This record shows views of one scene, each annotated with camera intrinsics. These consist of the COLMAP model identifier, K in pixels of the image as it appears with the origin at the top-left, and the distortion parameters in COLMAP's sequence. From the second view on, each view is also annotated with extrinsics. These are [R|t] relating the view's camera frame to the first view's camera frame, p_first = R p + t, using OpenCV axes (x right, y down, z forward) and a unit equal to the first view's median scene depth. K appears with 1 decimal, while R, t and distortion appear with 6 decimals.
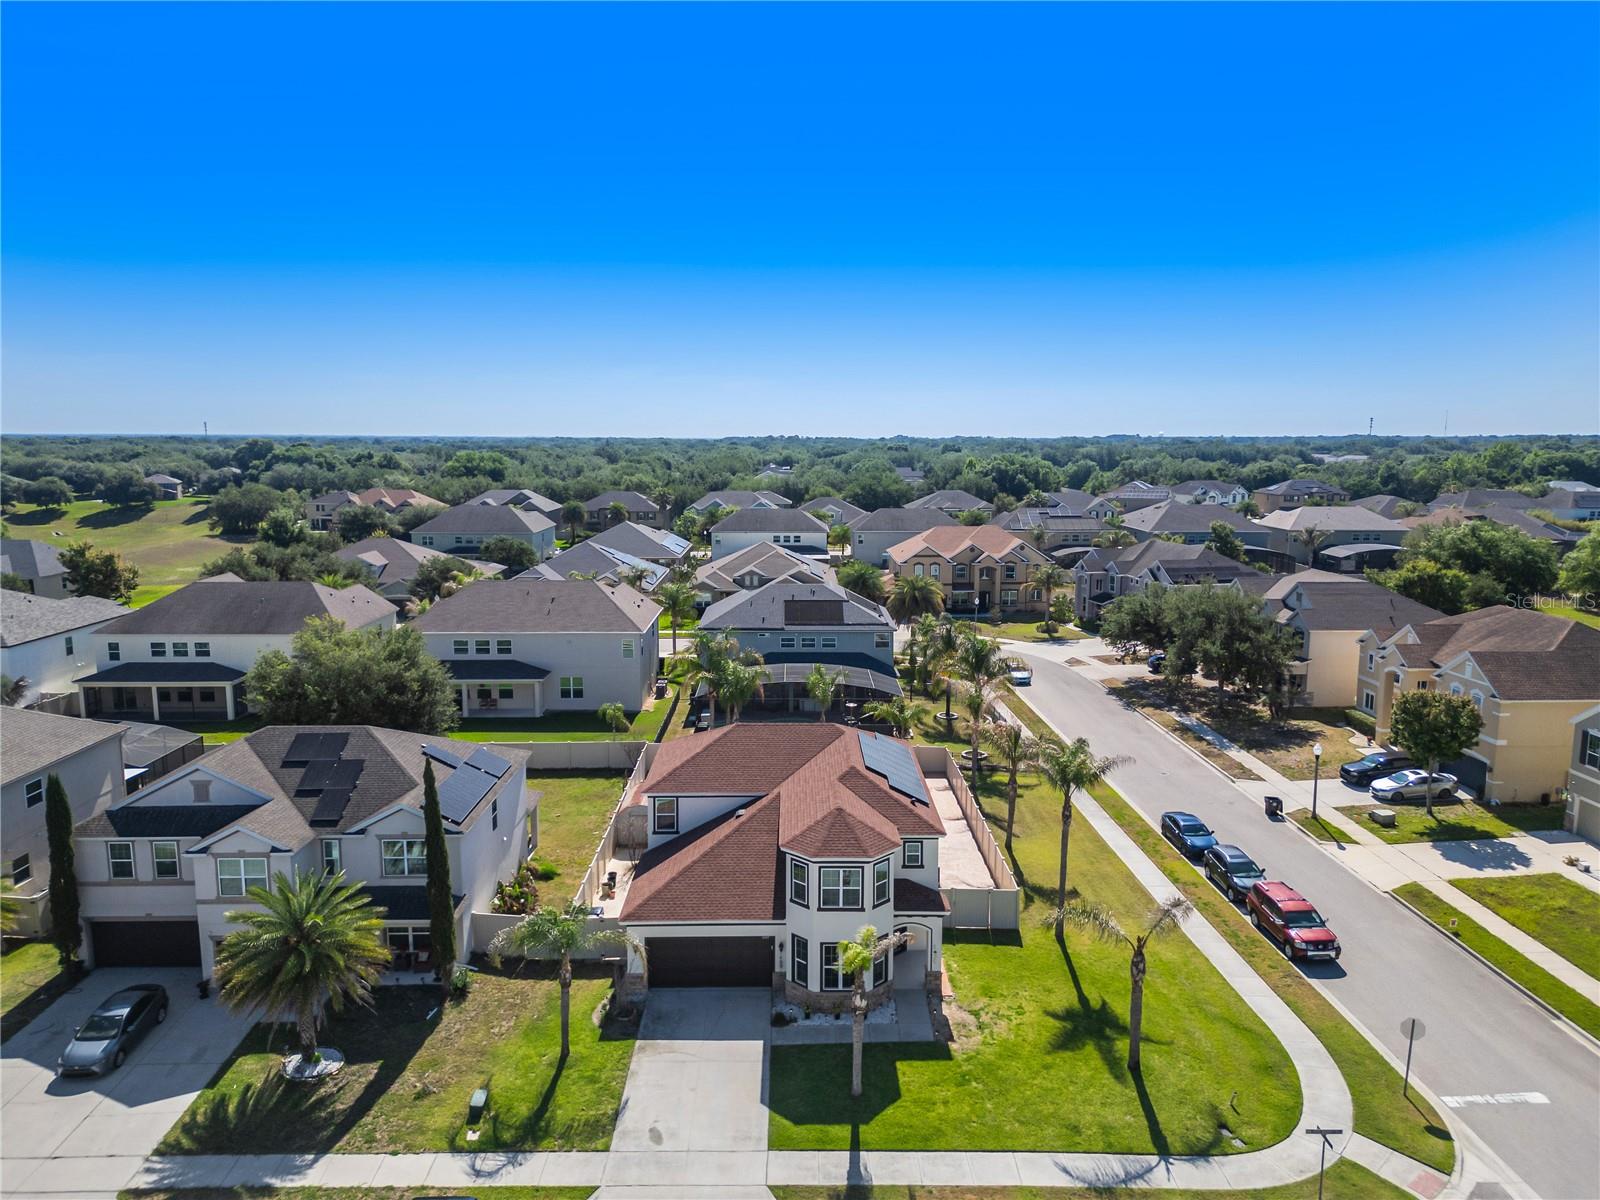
lens RADIAL K [[1125.6, 0, 807.9], [0, 1125.6, 582.7], [0, 0, 1]] dist [0.068576, -0.061862]
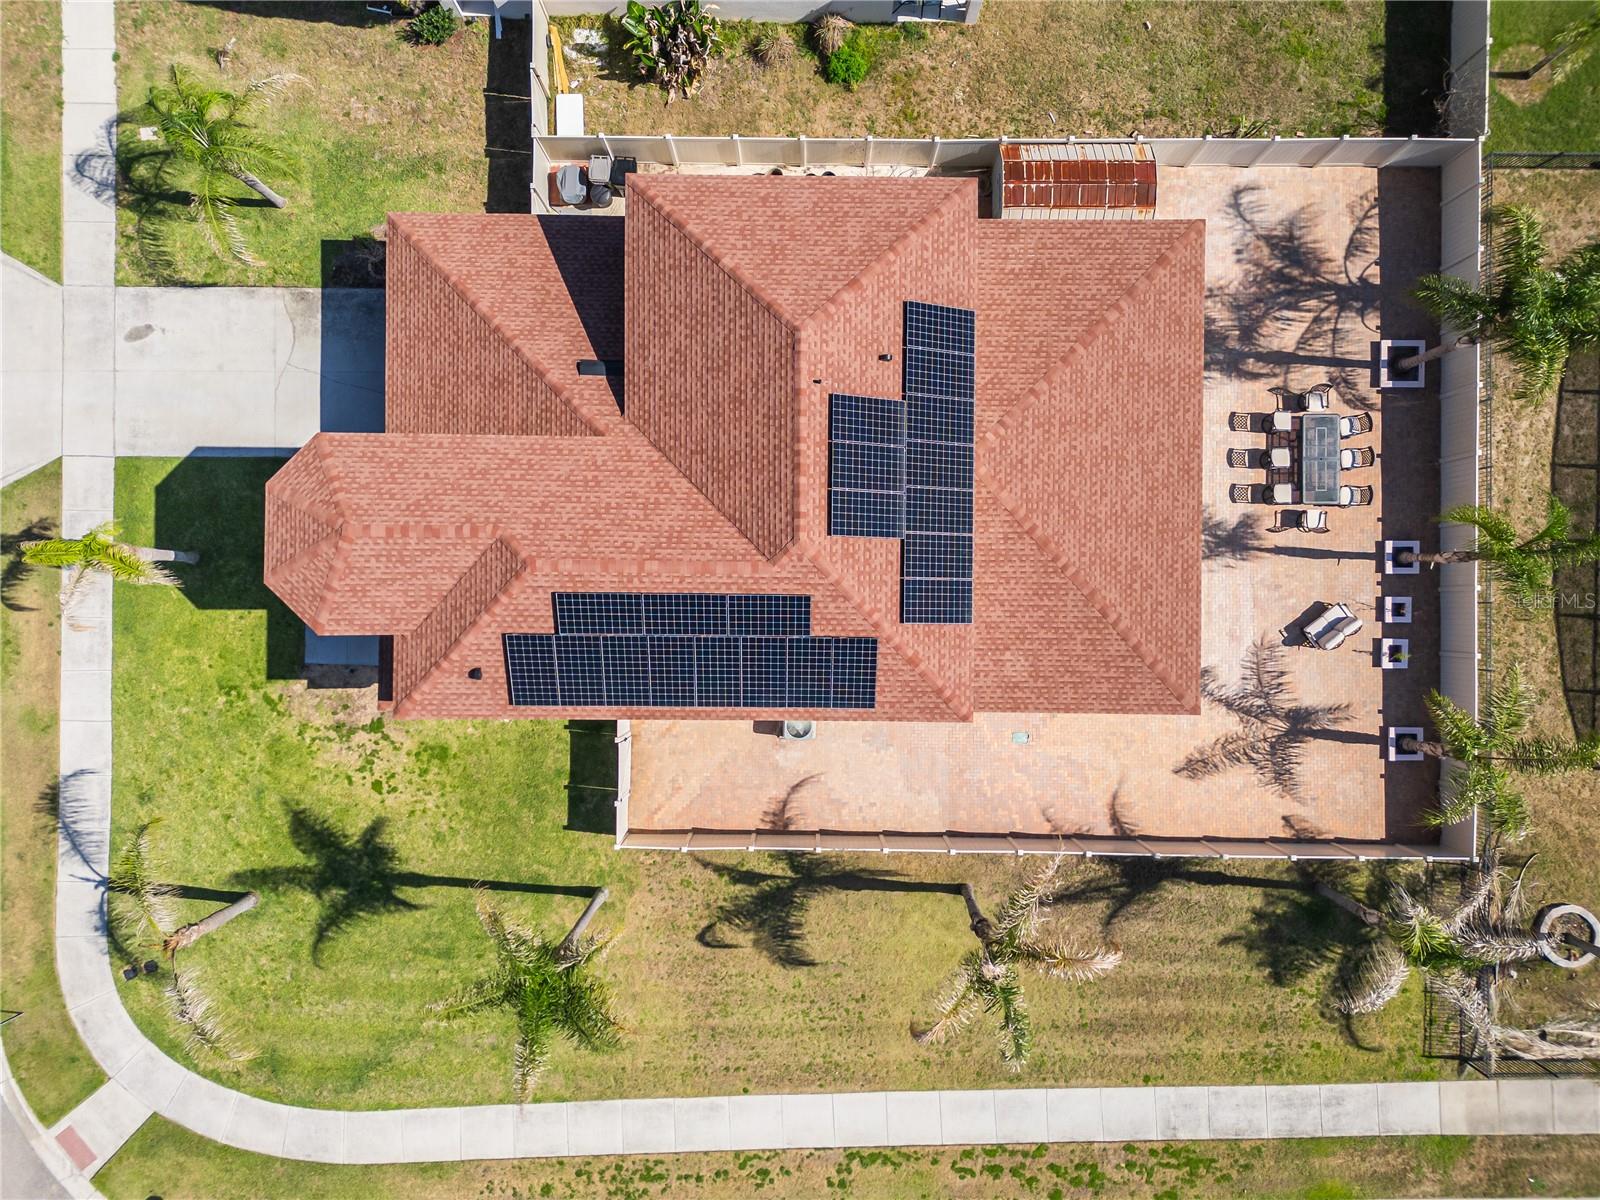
lens RADIAL K [[1125.6, 0, 793.4], [0, 1125.6, 608.4], [0, 0, 1]] dist [0.068576, -0.061862]
pose [[-0.025005, 0.999630, -0.010667, 0.066186], [-0.131870, 0.007279, 0.991240, -0.389644], [0.990952, 0.026192, 0.131640, 1.117083]]
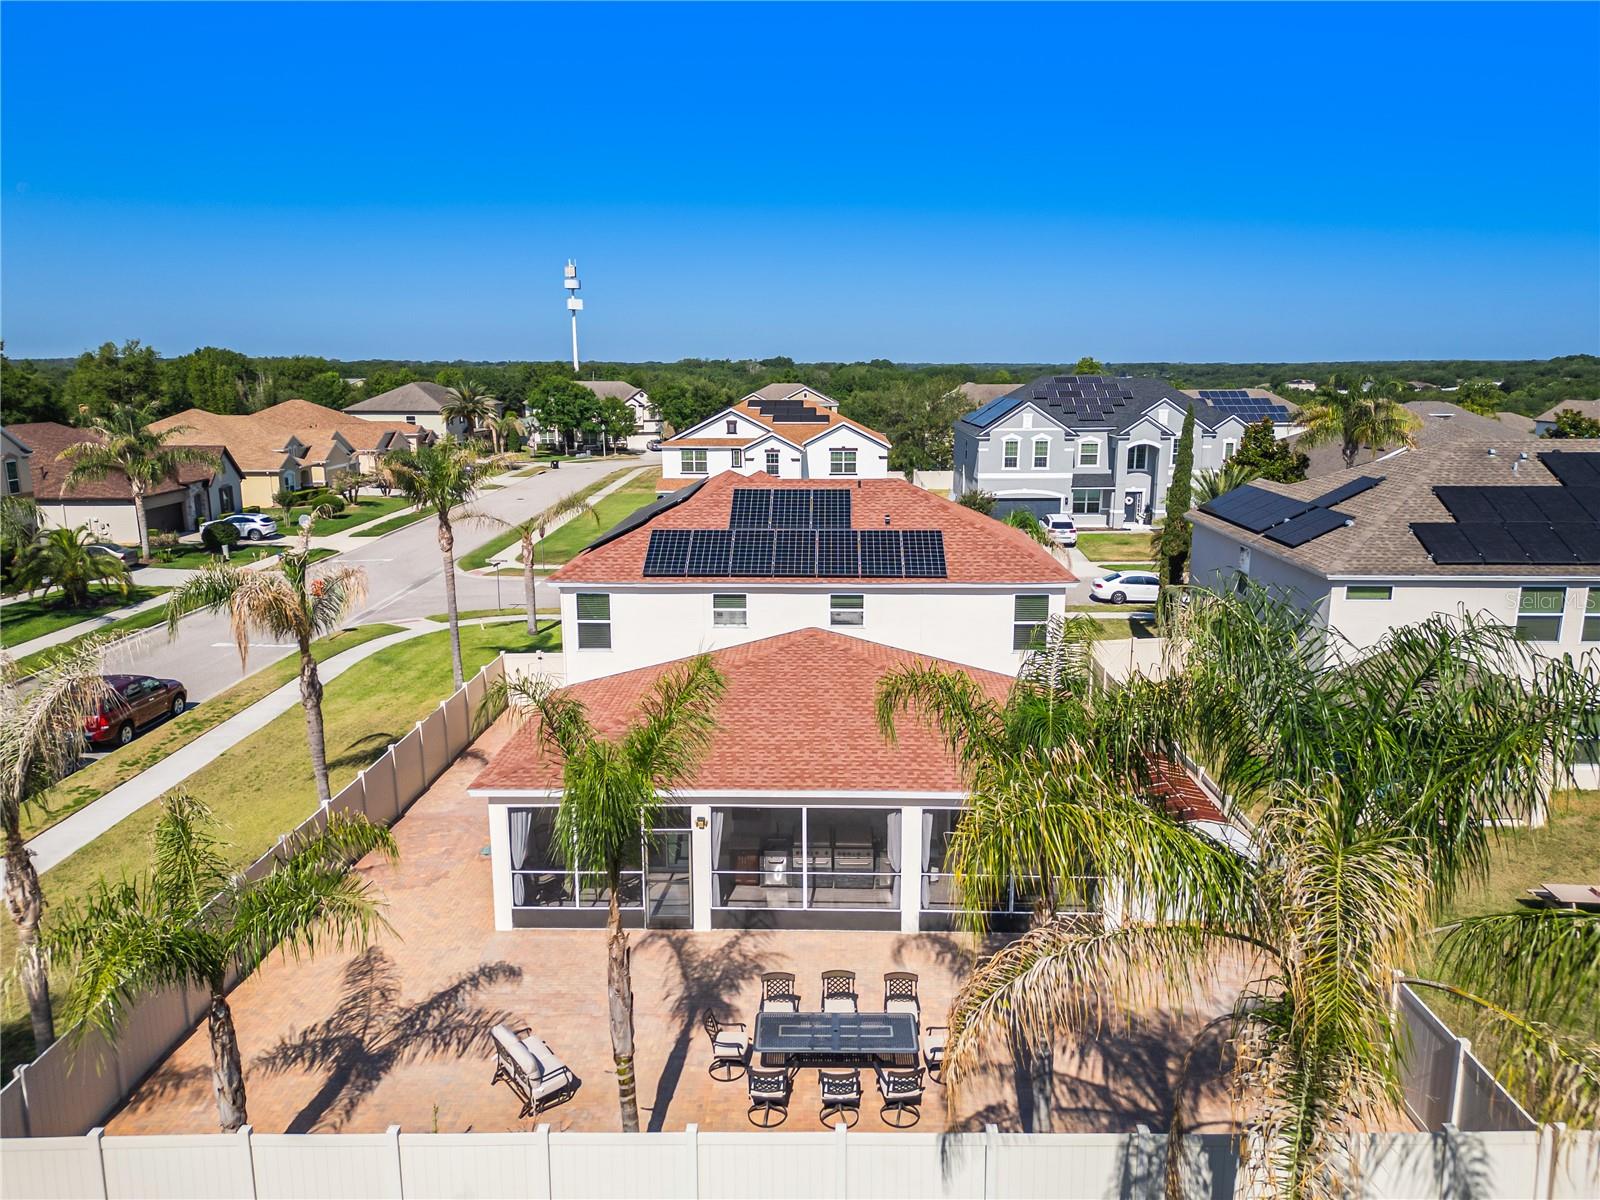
lens RADIAL K [[1125.6, 0, 800.2], [0, 1125.6, 588.4], [0, 0, 1]] dist [0.068576, -0.061862]
pose [[-0.999006, -0.010944, 0.043222, -0.044864], [0.003493, 0.947217, 0.320574, -0.006529], [-0.044449, 0.320406, -0.946237, 1.853757]]
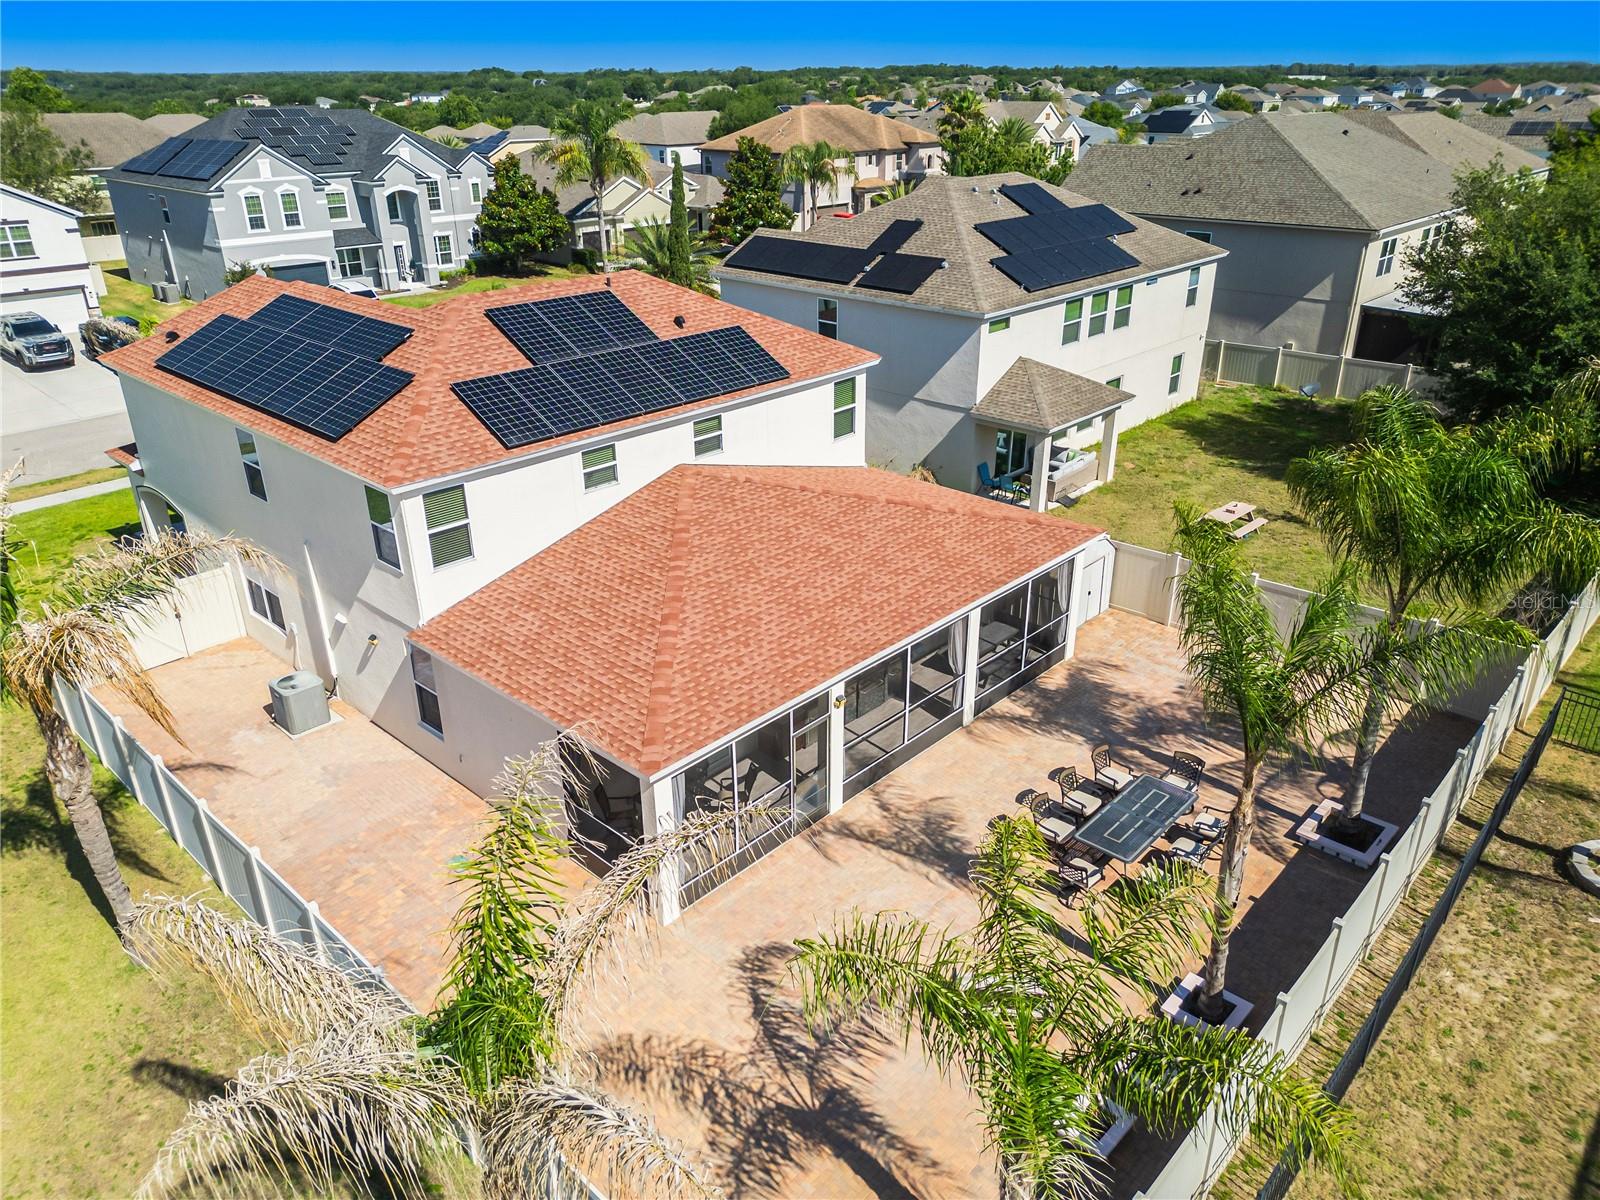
lens RADIAL K [[1125.6, 0, 806.7], [0, 1125.6, 594.4], [0, 0, 1]] dist [0.068576, -0.061862]
pose [[-0.692189, 0.299462, -0.656656, 0.296083], [-0.093586, 0.864928, 0.493093, -0.002778], [0.715623, 0.402767, -0.570668, 1.649826]]
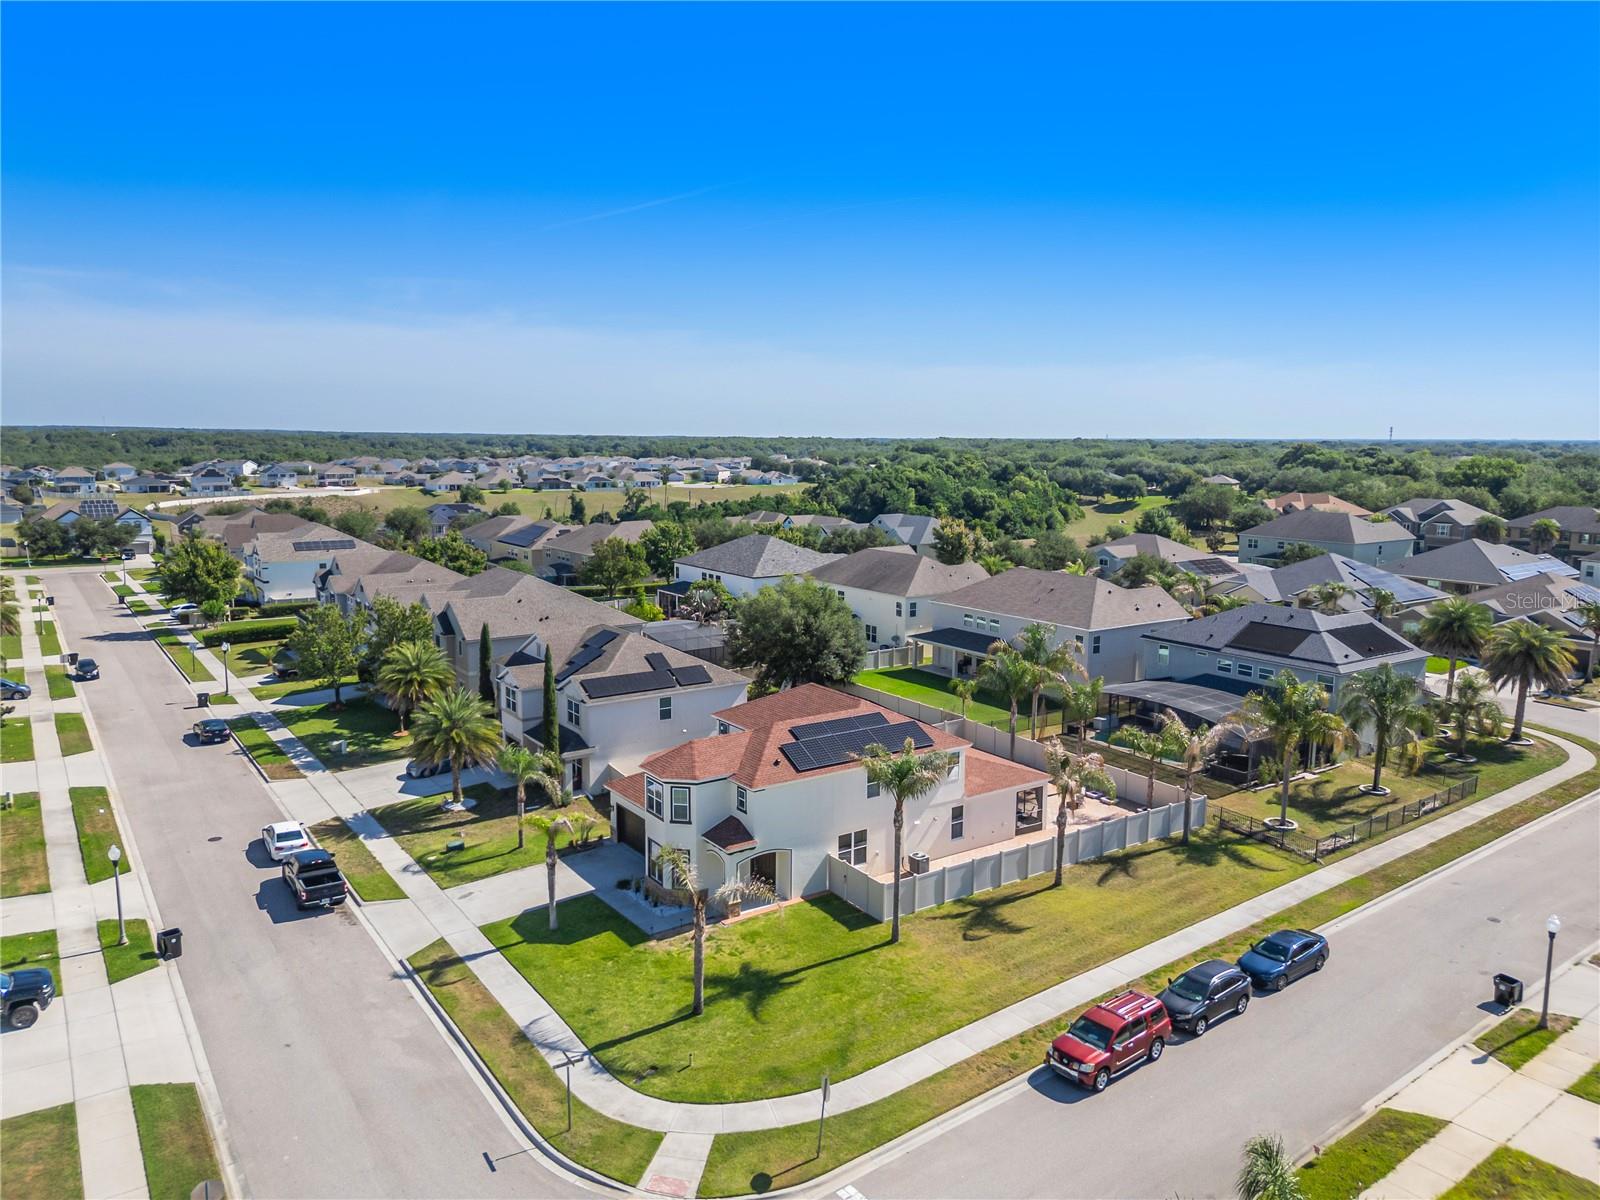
lens RADIAL K [[1125.6, 0, 806.6], [0, 1125.6, 574.7], [0, 0, 1]] dist [0.068576, -0.061862]
pose [[0.561915, 0.103581, -0.820684, 1.050711], [-0.112777, 0.992458, 0.048044, -0.050145], [0.819471, 0.065557, 0.569359, 0.383119]]
